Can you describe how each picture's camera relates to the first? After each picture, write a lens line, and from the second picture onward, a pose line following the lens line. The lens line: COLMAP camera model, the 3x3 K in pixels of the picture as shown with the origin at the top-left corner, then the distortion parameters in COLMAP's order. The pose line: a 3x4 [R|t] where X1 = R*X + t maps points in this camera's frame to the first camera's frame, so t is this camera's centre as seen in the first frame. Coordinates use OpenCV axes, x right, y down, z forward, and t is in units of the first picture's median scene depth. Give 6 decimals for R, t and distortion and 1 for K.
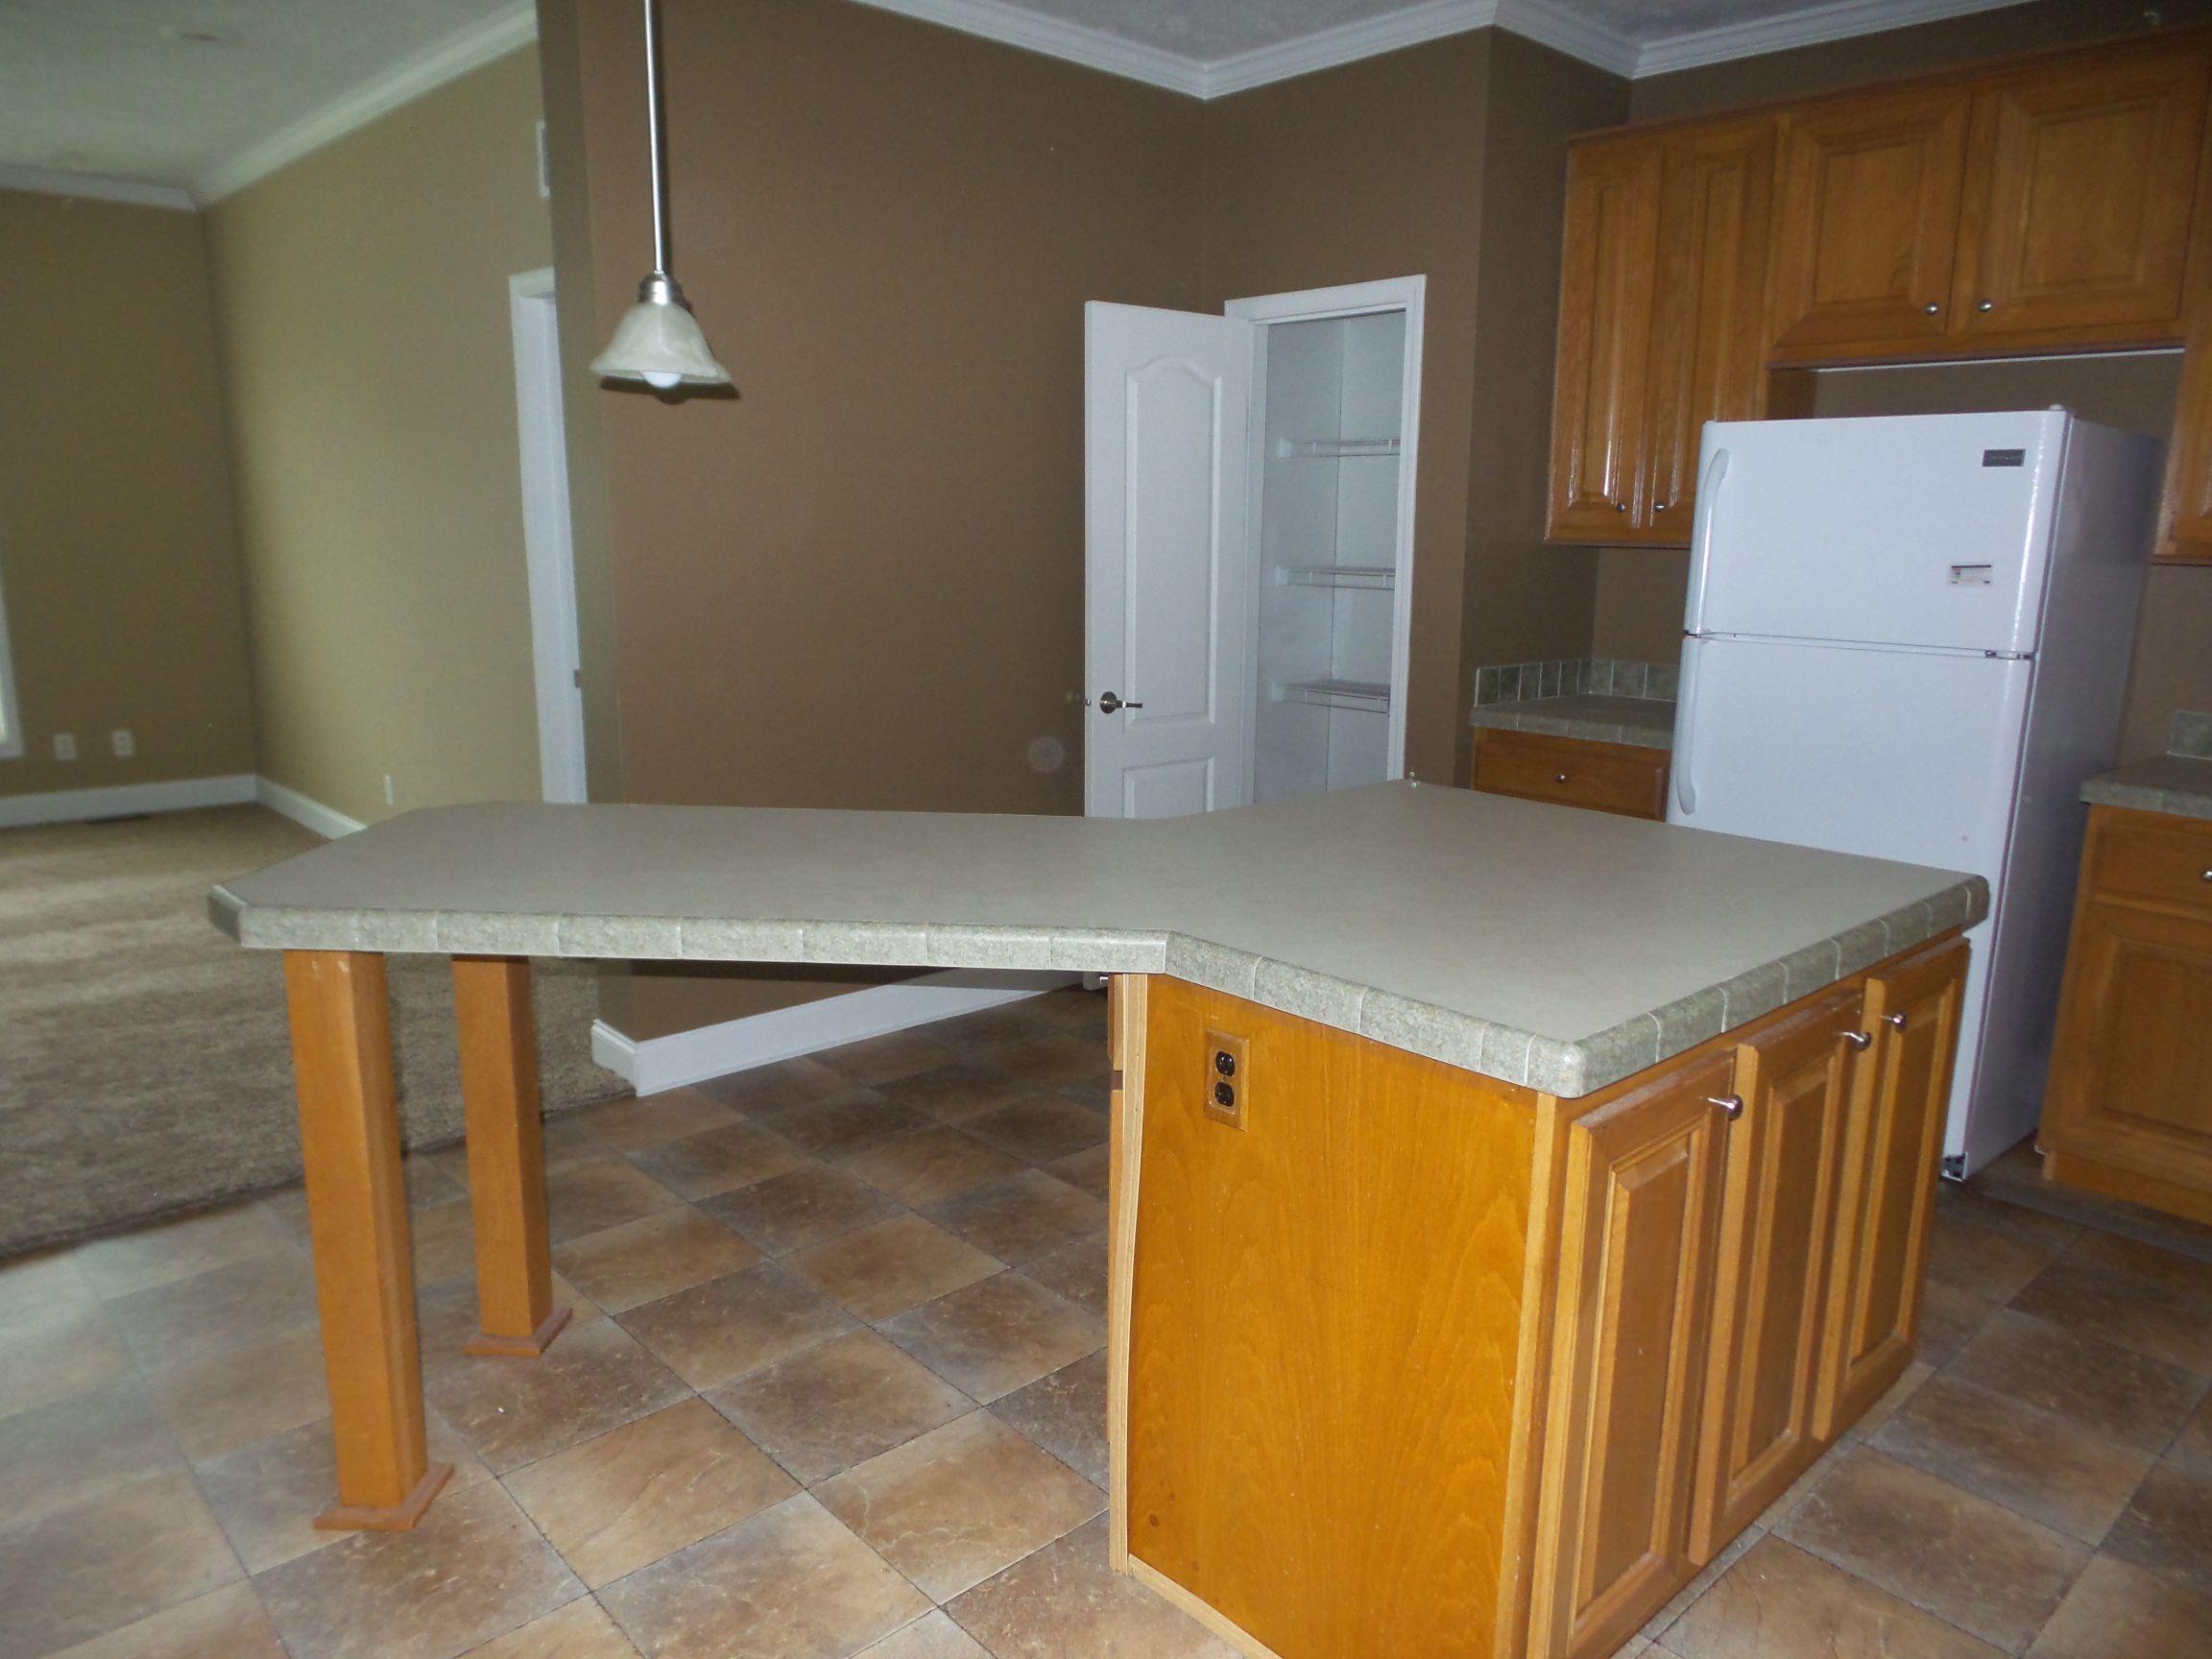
lens RADIAL K [[1536.7, 0, 1122.6], [0, 1536.7, 837.0], [0, 0, 1]] dist [0.000292, 0.000791]
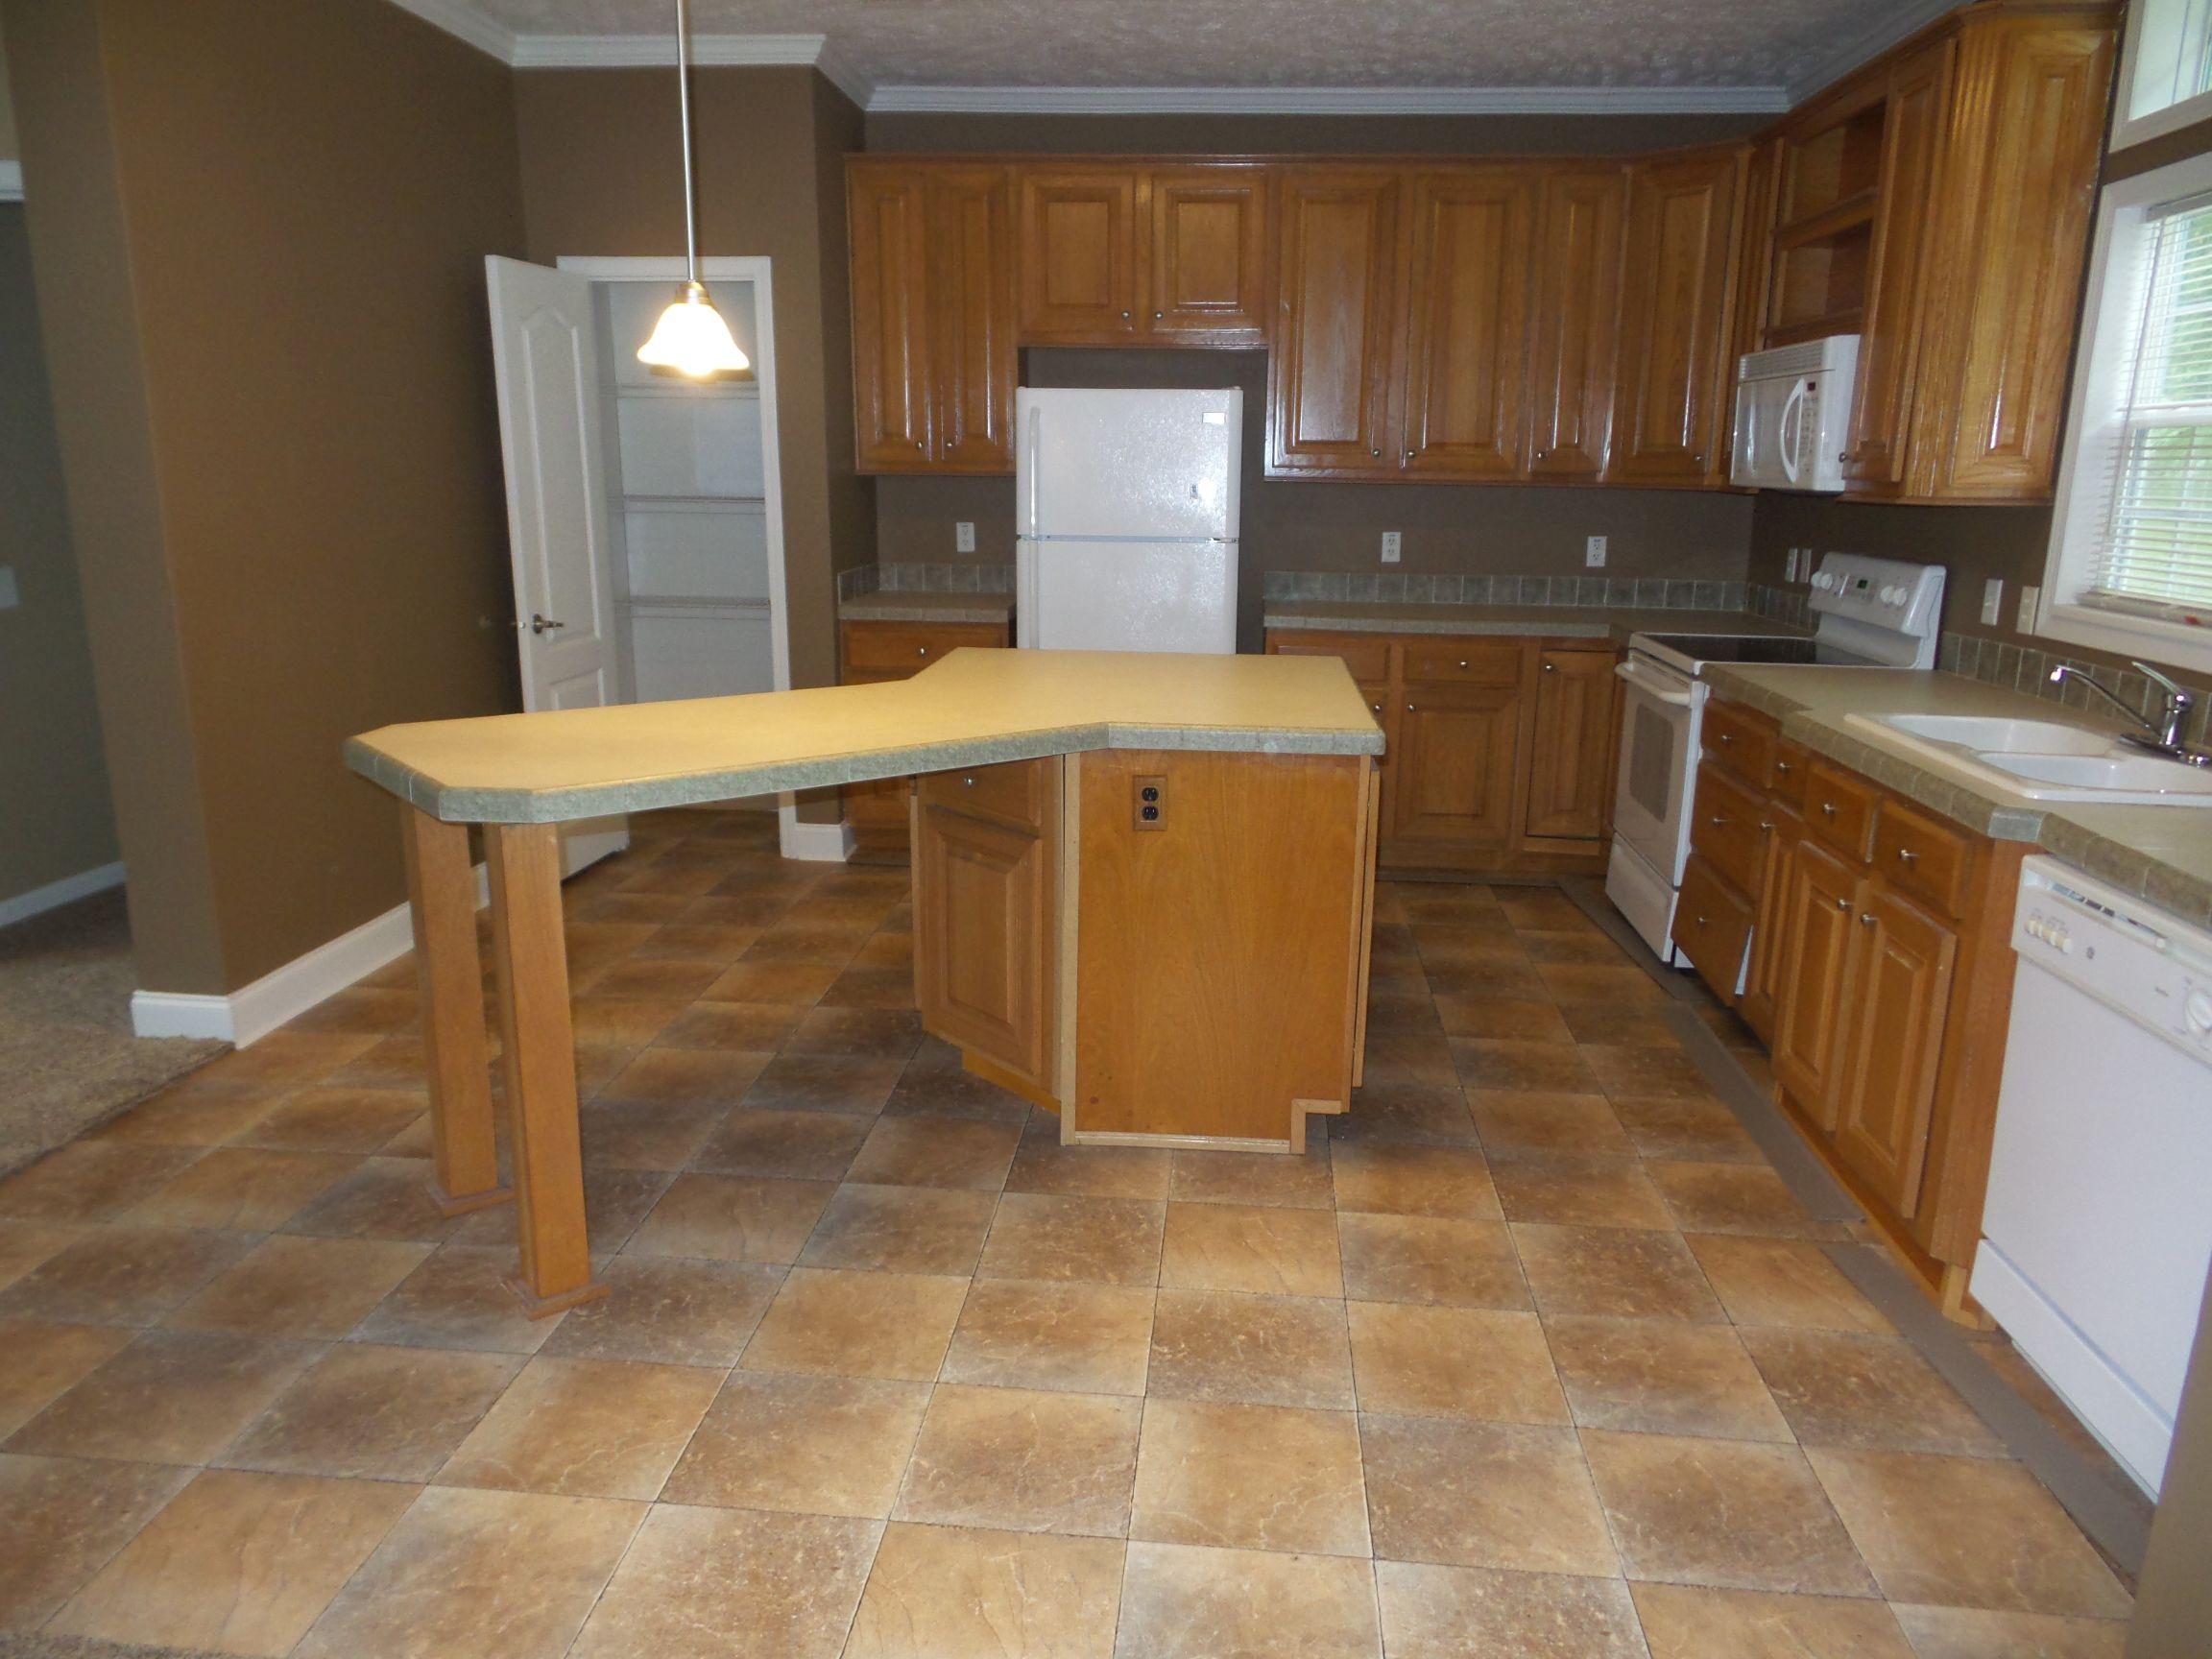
lens RADIAL K [[1522.5, 0, 1106.0], [0, 1522.5, 829.5], [0, 0, 1]] dist [0.006062, 0.007886]
pose [[0.738065, -0.163265, 0.654679, -0.485213], [0.133913, 0.986426, 0.095027, 0.009868], [-0.661308, 0.017534, 0.749910, -0.096360]]
